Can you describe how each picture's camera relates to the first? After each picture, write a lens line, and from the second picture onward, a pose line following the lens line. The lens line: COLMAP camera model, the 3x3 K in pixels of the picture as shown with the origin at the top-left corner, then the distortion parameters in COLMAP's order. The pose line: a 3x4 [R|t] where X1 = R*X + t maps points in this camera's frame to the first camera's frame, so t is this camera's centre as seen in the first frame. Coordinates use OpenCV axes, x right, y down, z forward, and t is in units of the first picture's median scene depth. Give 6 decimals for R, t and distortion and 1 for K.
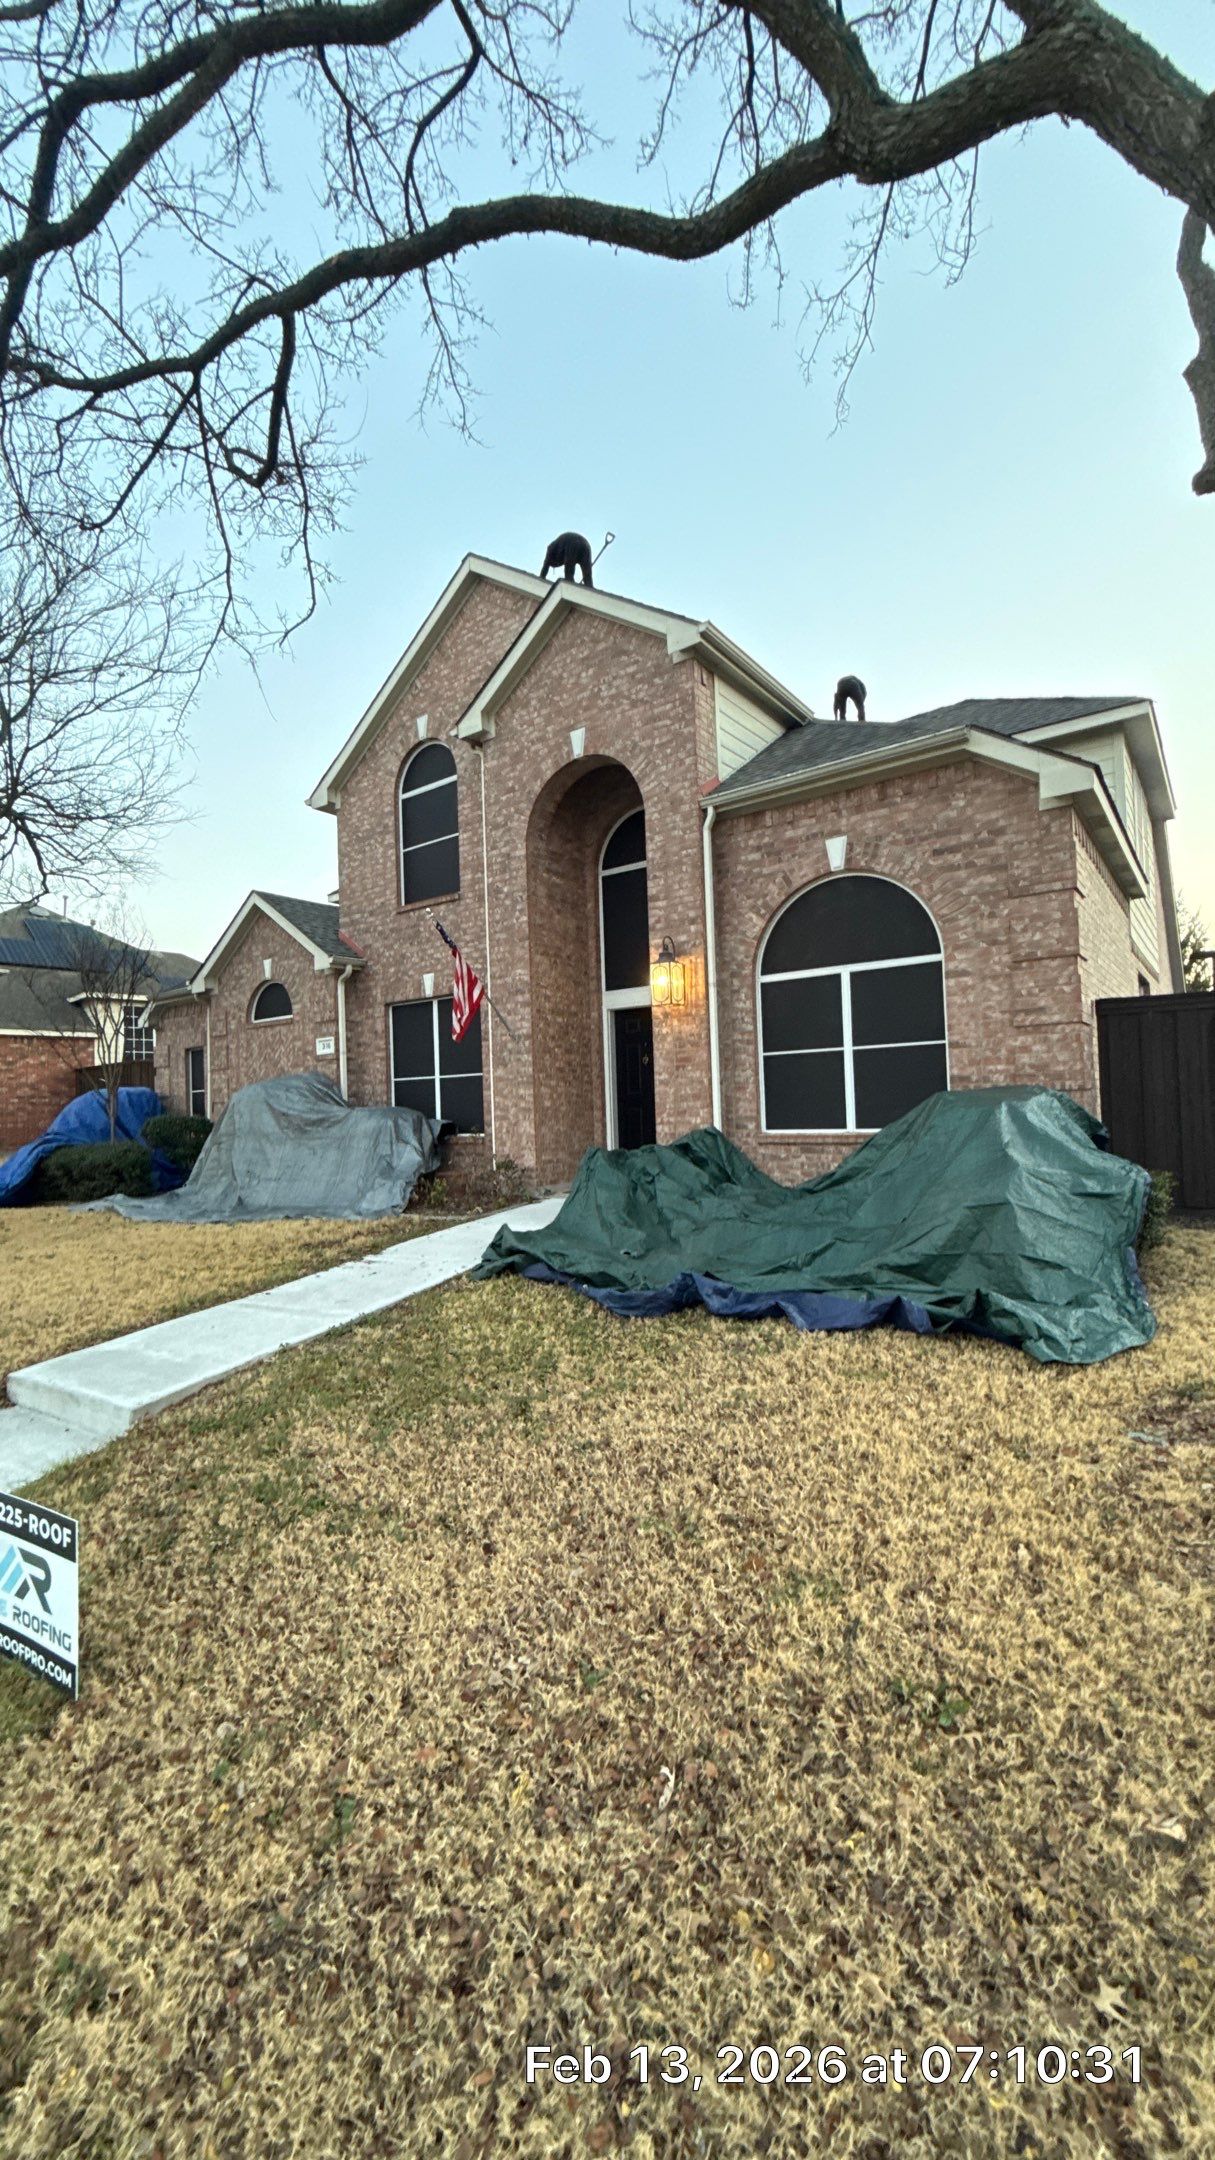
lens RADIAL K [[865.5, 0, 607.5], [0, 865.5, 1080.0], [0, 0, 1]] dist [-0.004880, -0.000166]
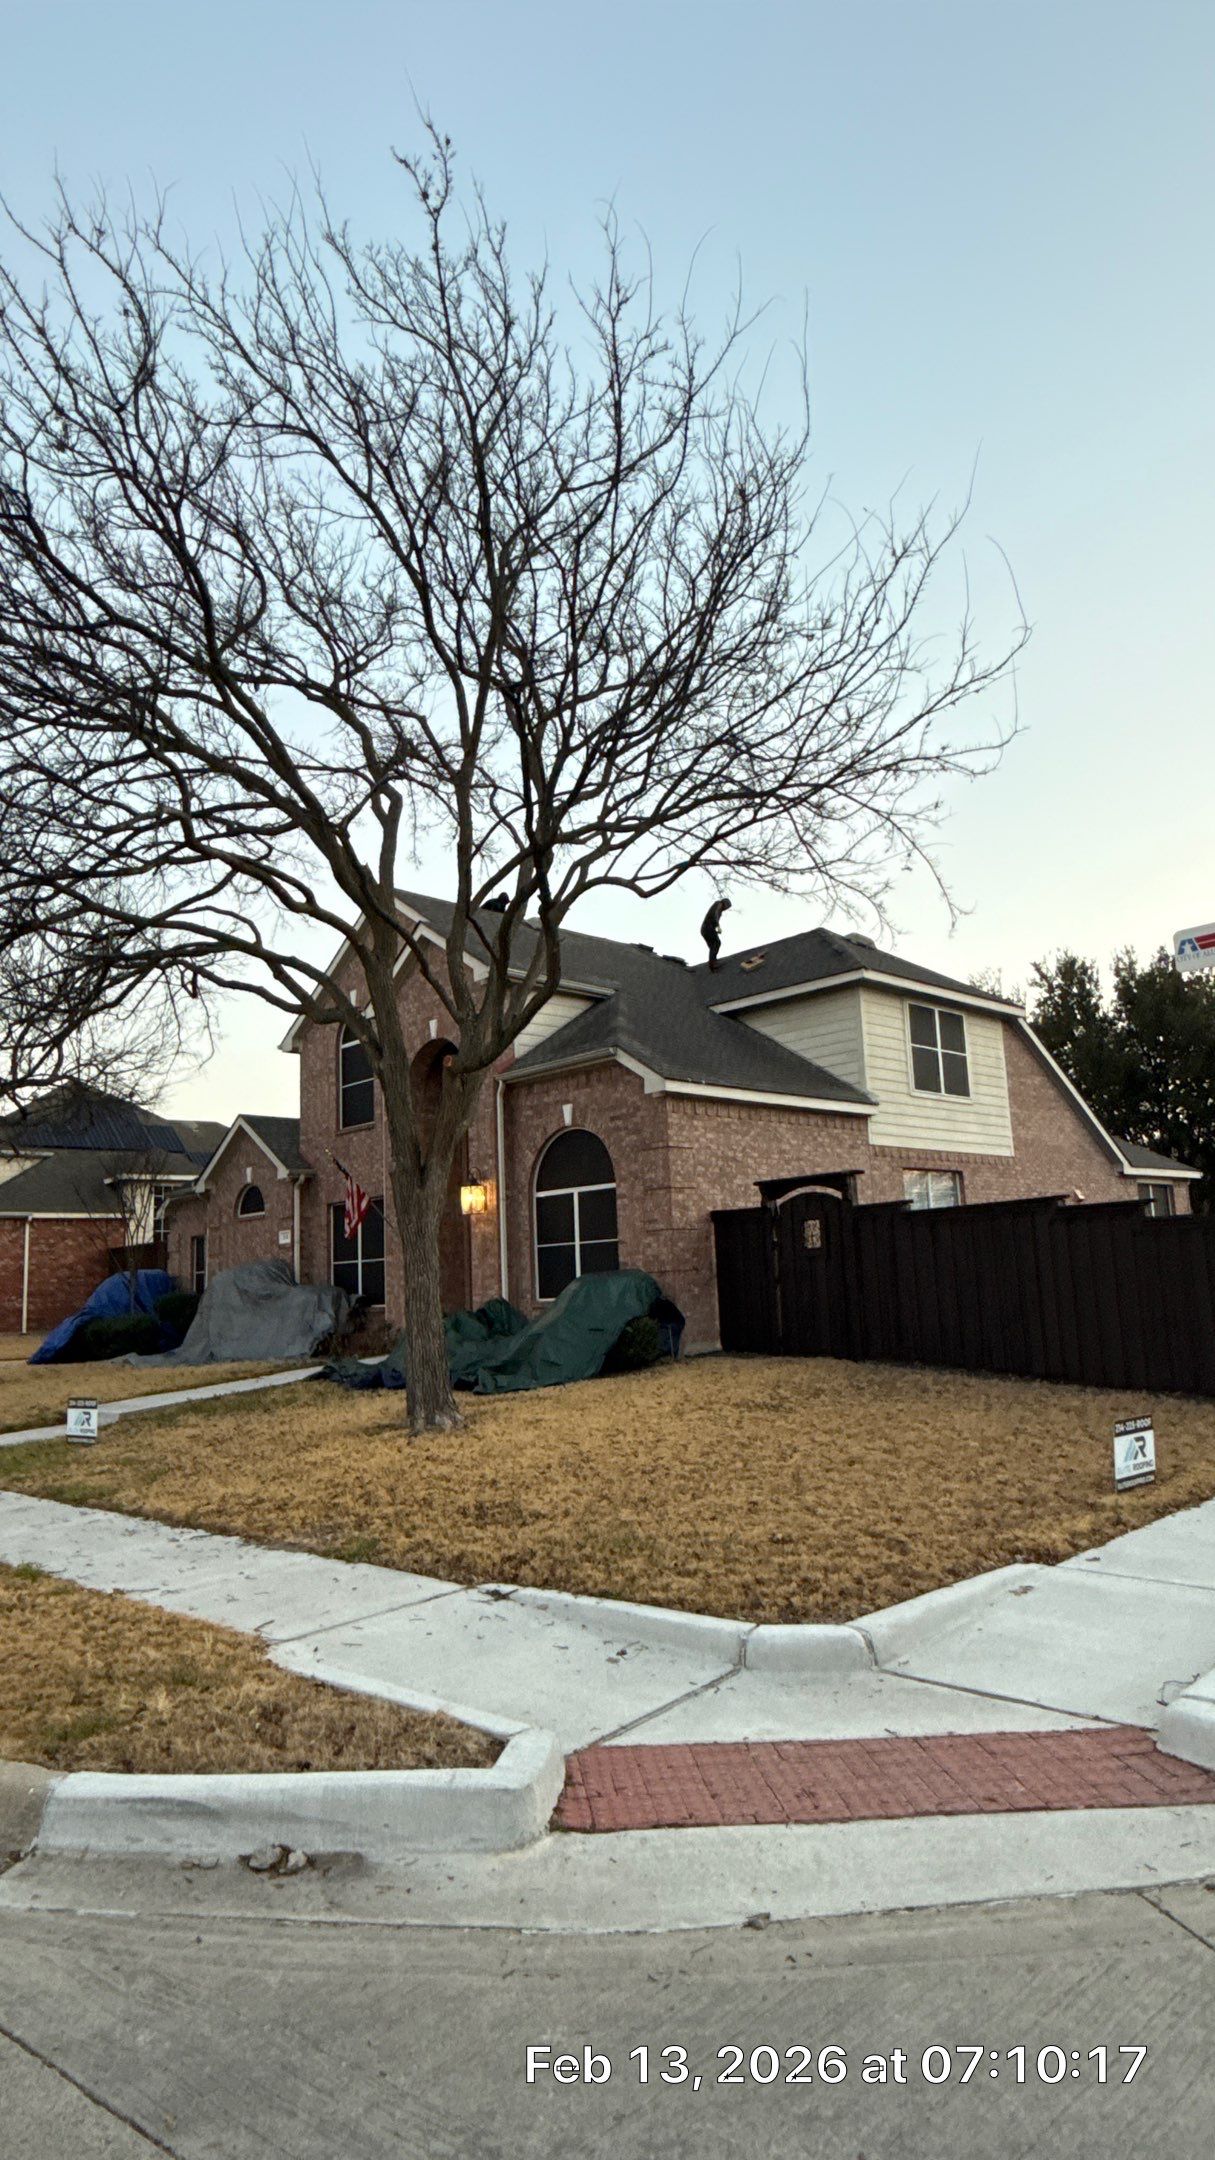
lens RADIAL K [[1231.8, 0, 607.5], [0, 1231.8, 1080.0], [0, 0, 1]] dist [-0.000022, -0.000144]
pose [[0.985067, -0.038470, -0.167817, 0.517212], [0.016883, 0.991603, -0.128214, -0.031269], [0.171340, 0.123466, 0.977445, -0.826523]]
